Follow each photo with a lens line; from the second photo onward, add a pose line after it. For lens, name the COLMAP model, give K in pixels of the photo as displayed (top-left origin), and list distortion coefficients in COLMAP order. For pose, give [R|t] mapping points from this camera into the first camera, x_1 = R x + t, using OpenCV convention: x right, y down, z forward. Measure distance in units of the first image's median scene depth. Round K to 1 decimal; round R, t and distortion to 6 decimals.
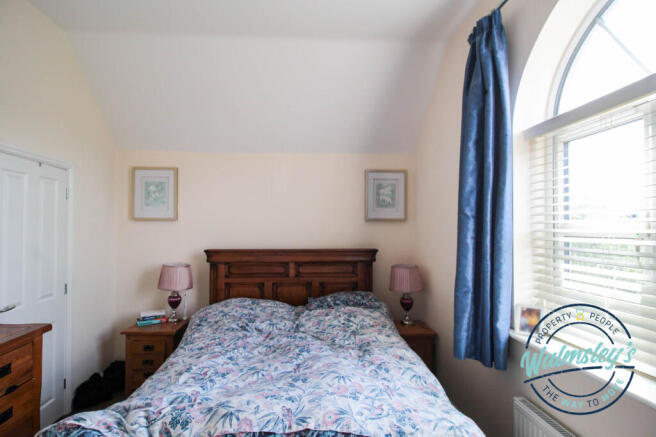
lens RADIAL K [[319.6, 0, 328.0], [0, 319.6, 218.5], [0, 0, 1]] dist [0.019147, -0.000159]
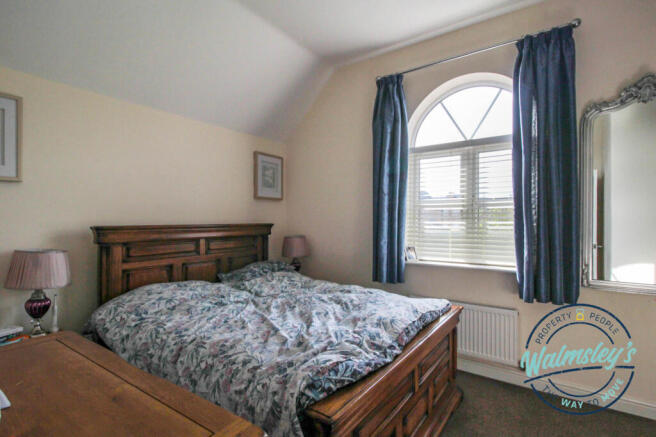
lens RADIAL K [[324.5, 0, 325.2], [0, 324.5, 211.3], [0, 0, 1]] dist [0.027306, -0.016928]
pose [[0.612031, 0.019491, 0.790593, -0.641611], [-0.020655, 0.999749, -0.008658, 0.059228], [-0.790564, -0.011031, 0.612280, 0.145413]]
